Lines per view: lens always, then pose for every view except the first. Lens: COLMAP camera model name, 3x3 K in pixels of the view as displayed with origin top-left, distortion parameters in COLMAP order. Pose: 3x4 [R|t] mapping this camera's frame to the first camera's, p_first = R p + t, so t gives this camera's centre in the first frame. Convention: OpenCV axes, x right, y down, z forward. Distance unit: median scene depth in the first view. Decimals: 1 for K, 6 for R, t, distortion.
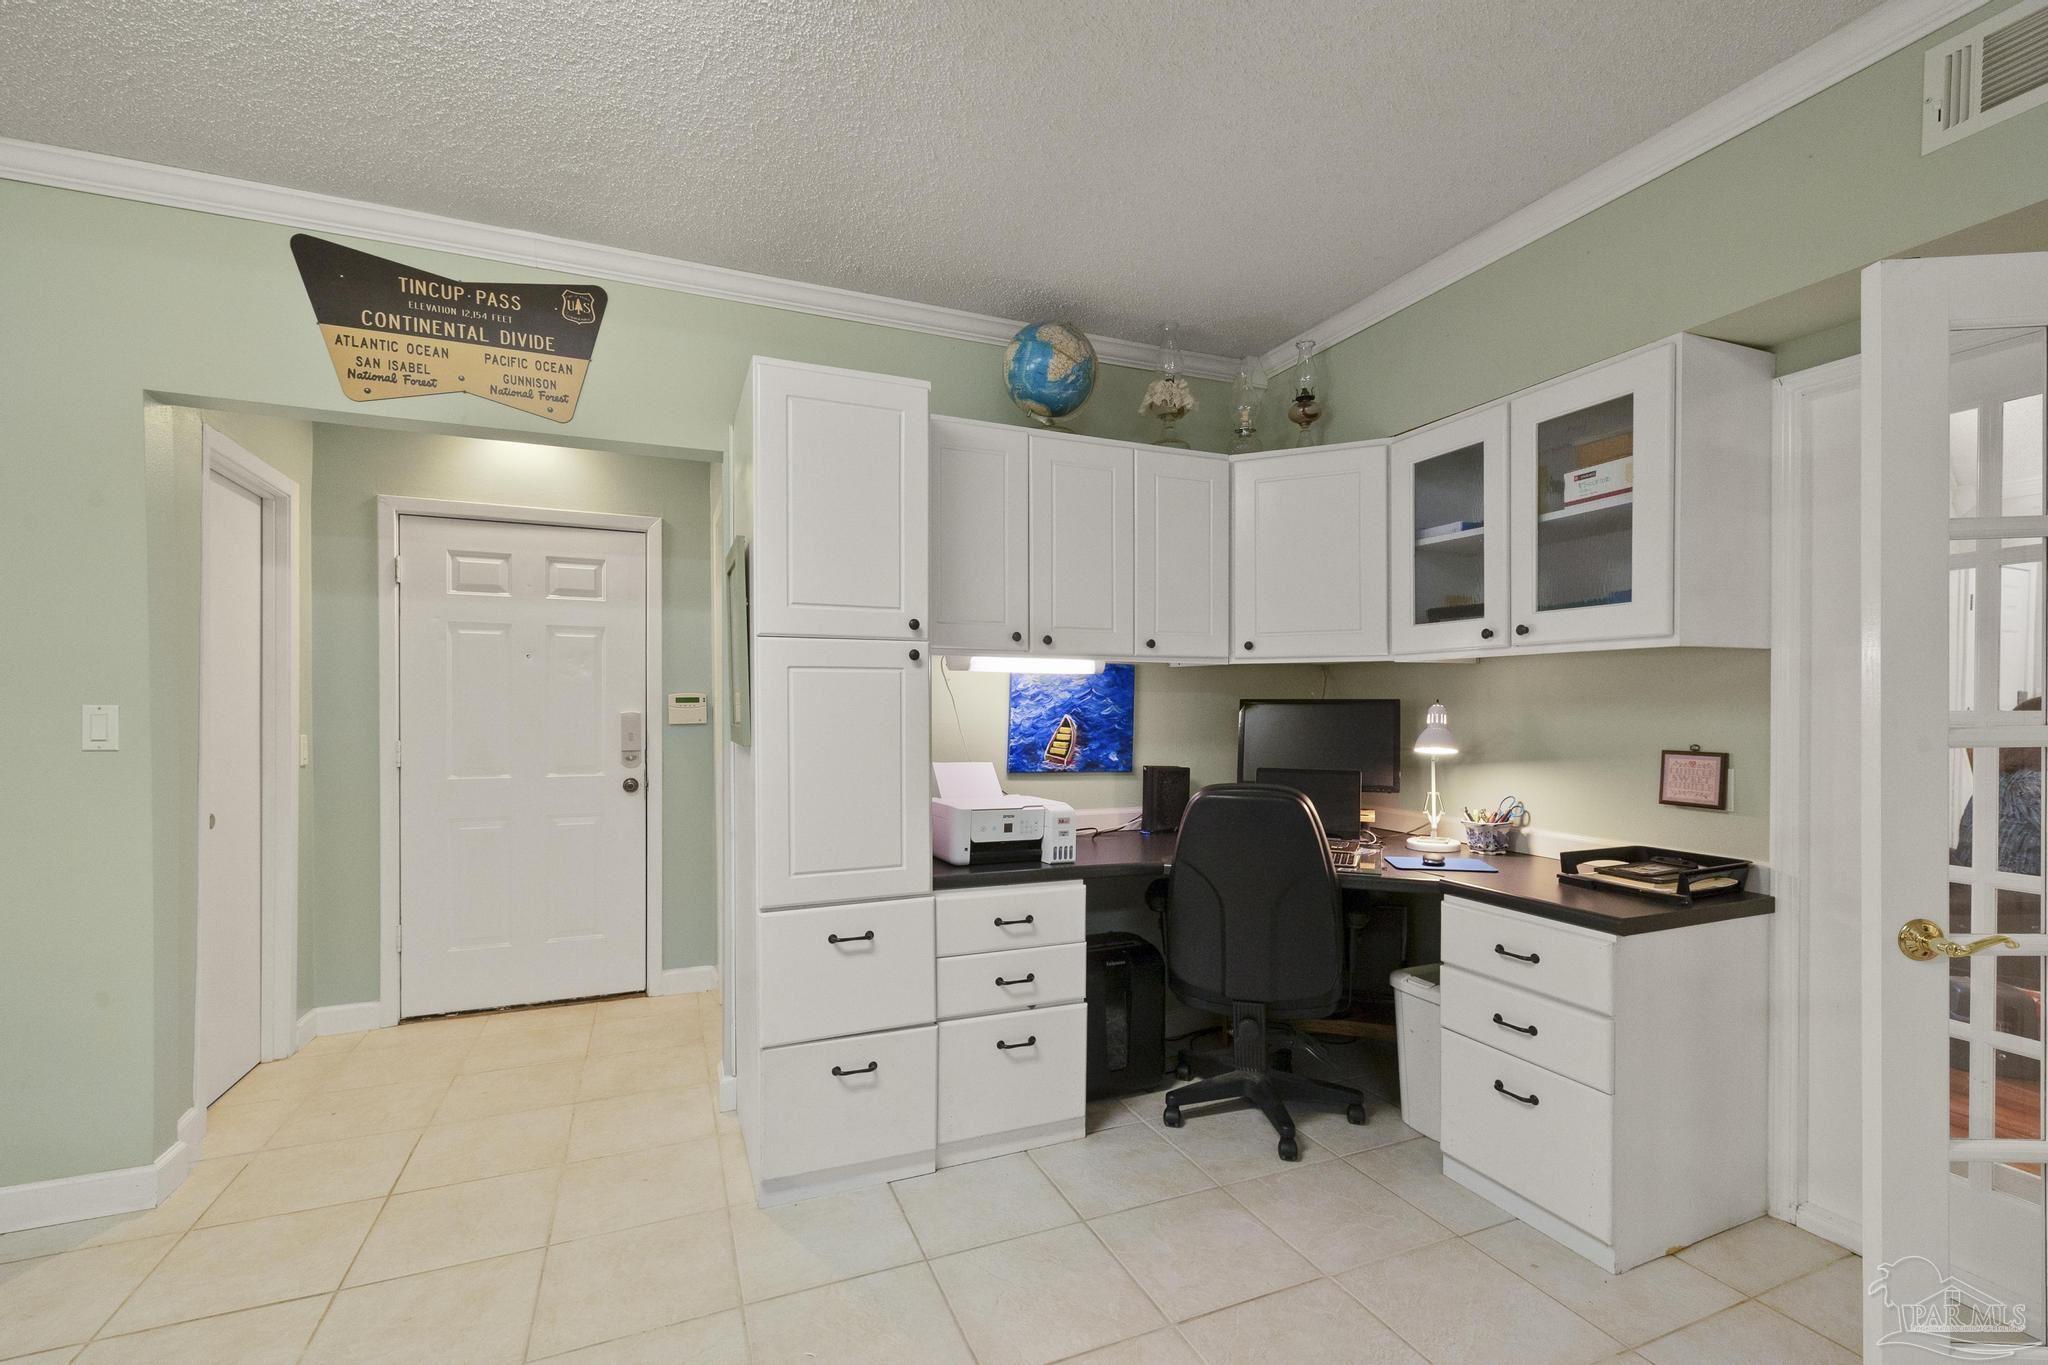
lens RADIAL K [[866.9, 0, 1027.4], [0, 866.9, 712.9], [0, 0, 1]] dist [0.003541, -0.000548]
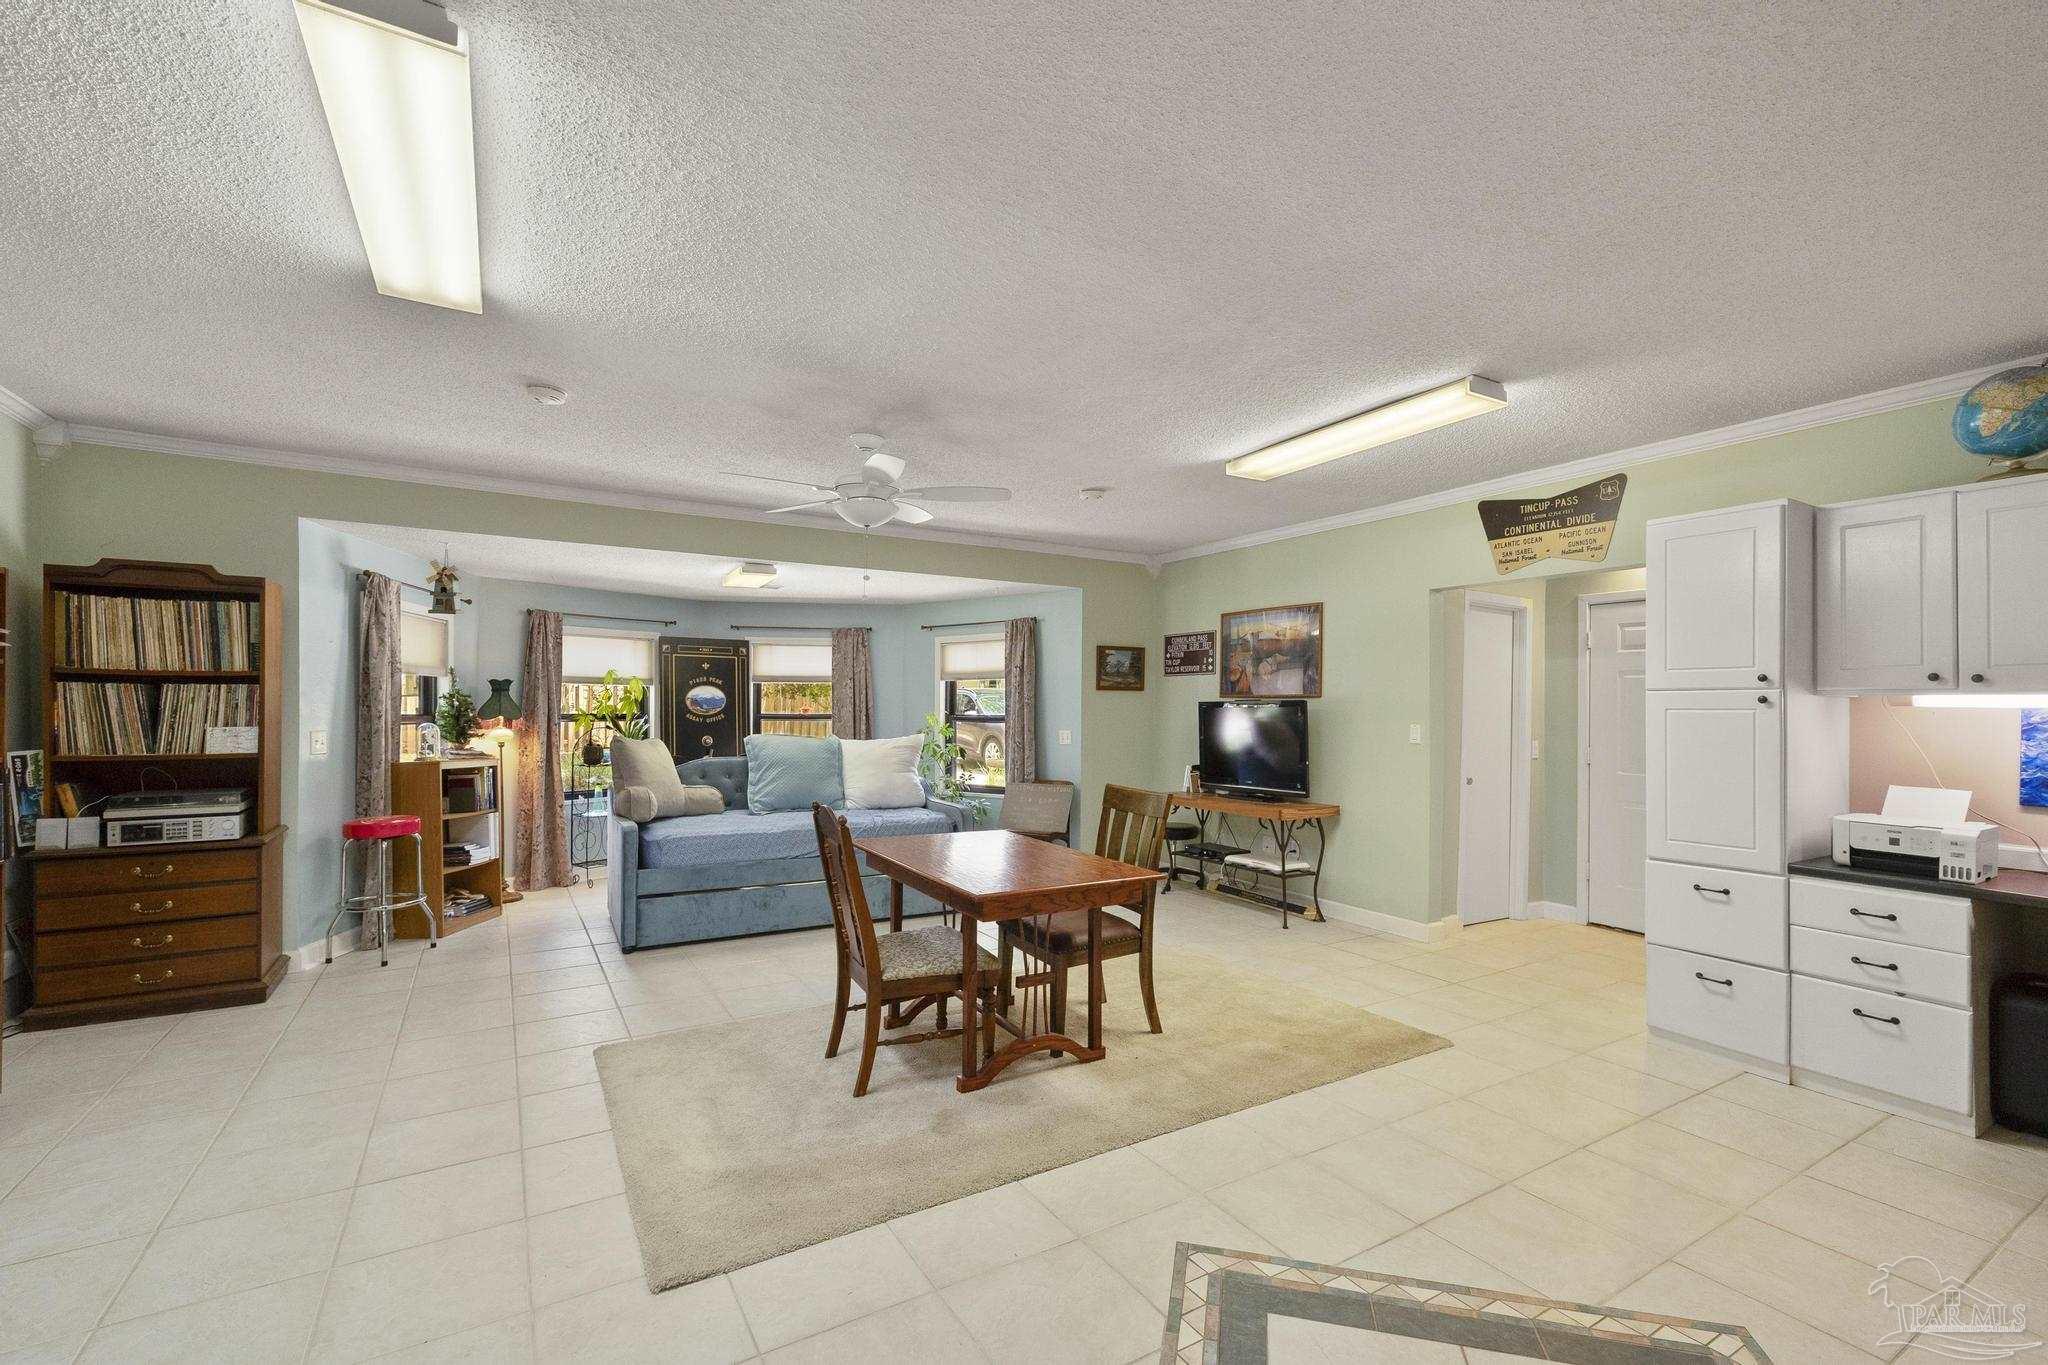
lens RADIAL K [[866.9, 0, 1028.2], [0, 866.9, 717.8], [0, 0, 1]] dist [0.003541, -0.000548]
pose [[0.143700, 0.009702, -0.989574, 0.989286], [-0.012854, 0.999886, 0.007936, -0.030236], [0.989538, 0.011580, 0.143808, -0.342307]]
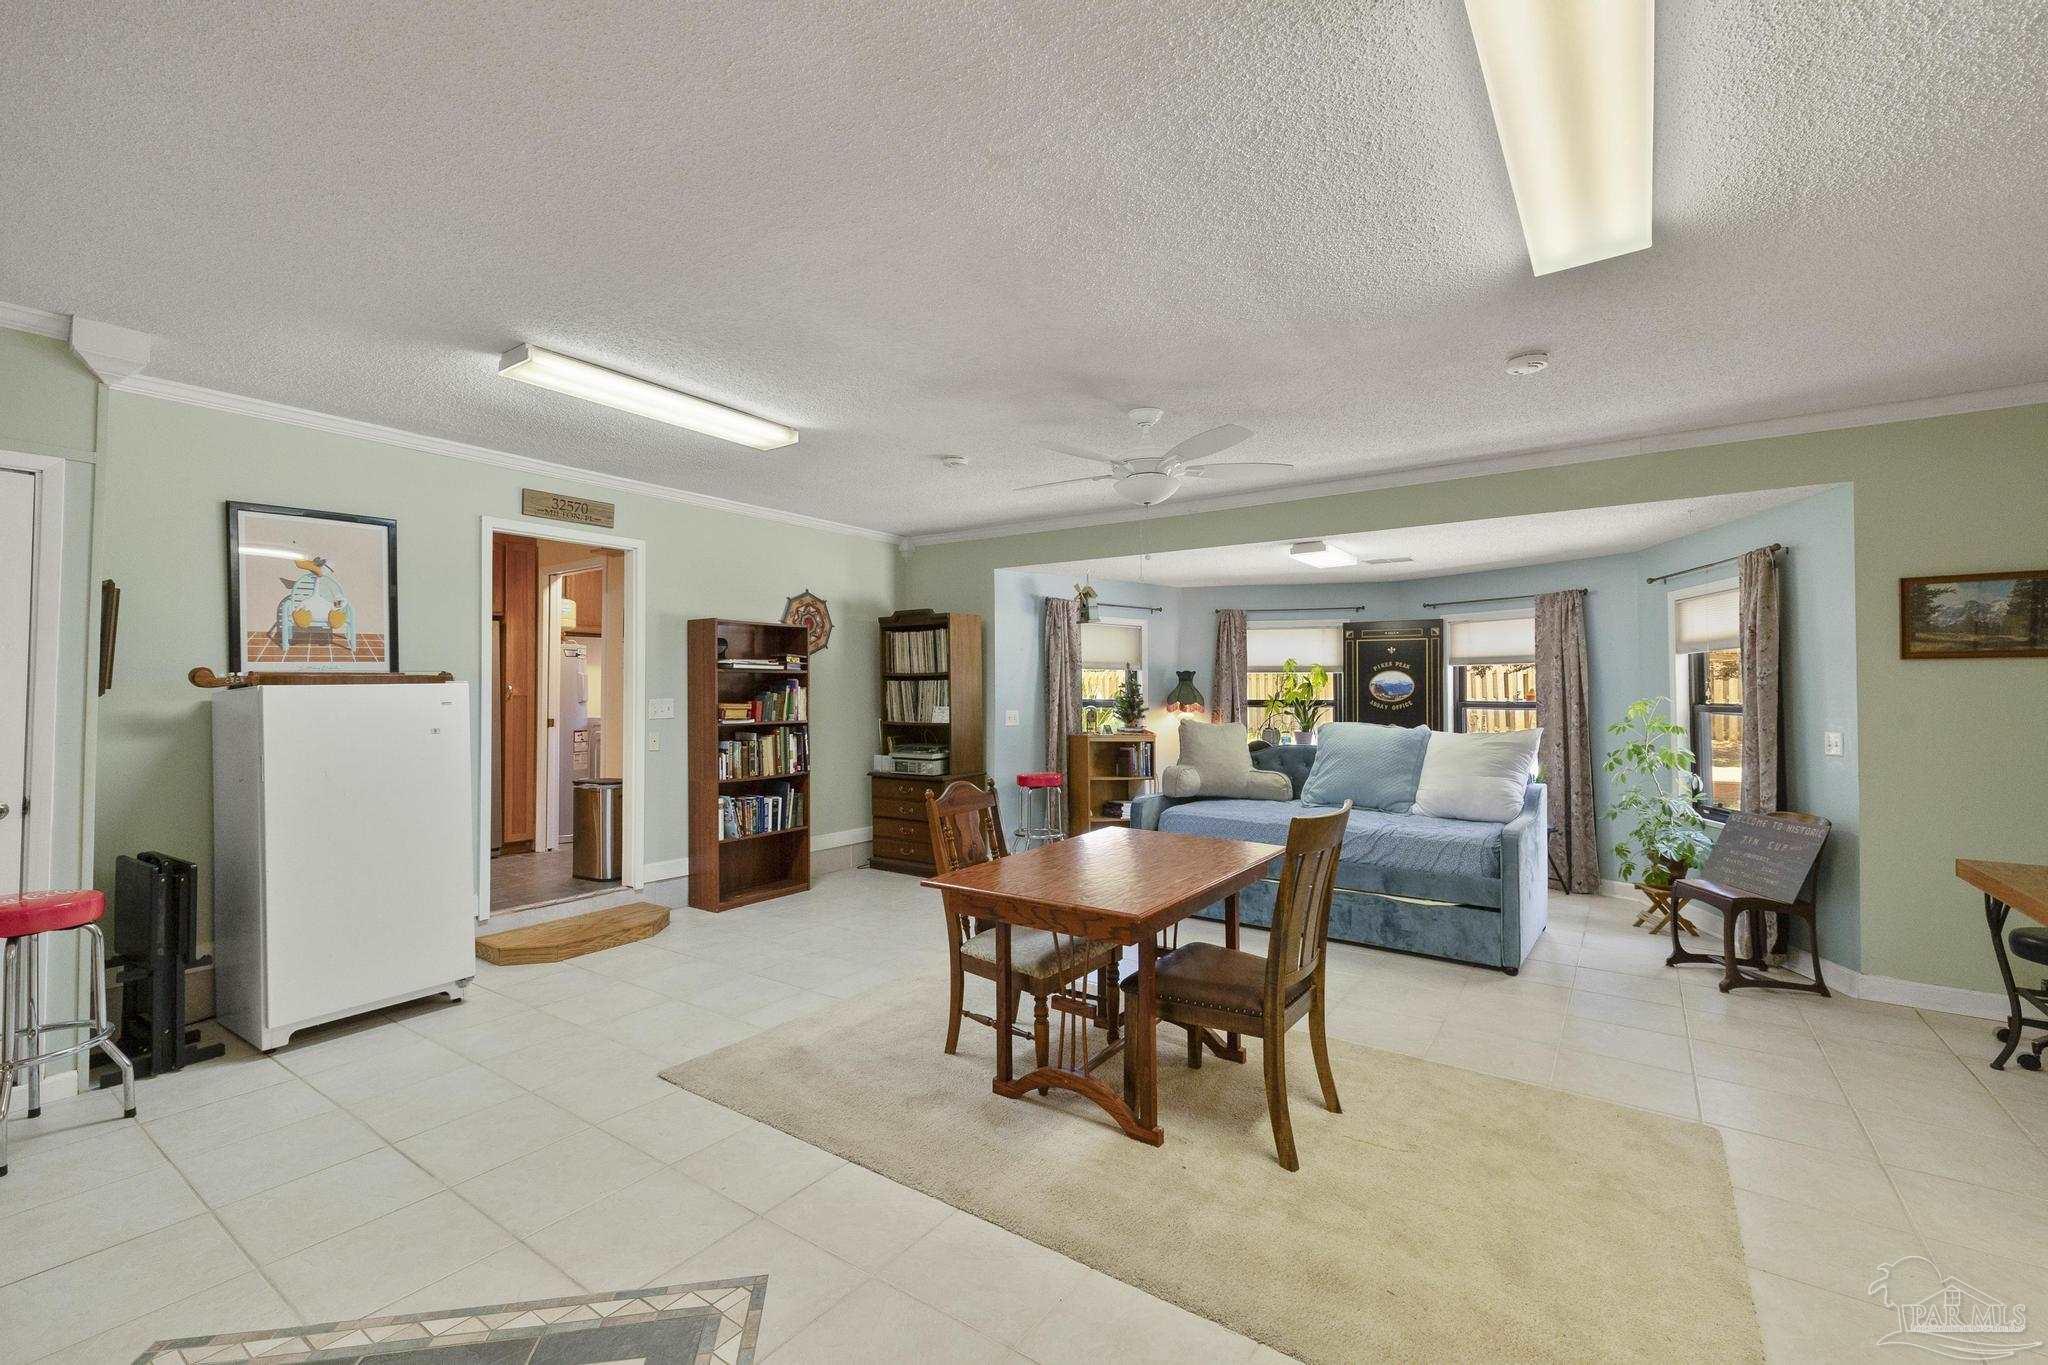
lens RADIAL K [[866.9, 0, 1028.3], [0, 866.9, 690.5], [0, 0, 1]] dist [0.003541, -0.000548]
pose [[-0.841613, -0.004300, -0.540063, 0.388777], [-0.007196, 0.999969, 0.003252, -0.039899], [0.540033, 0.006623, -0.841618, 0.726359]]
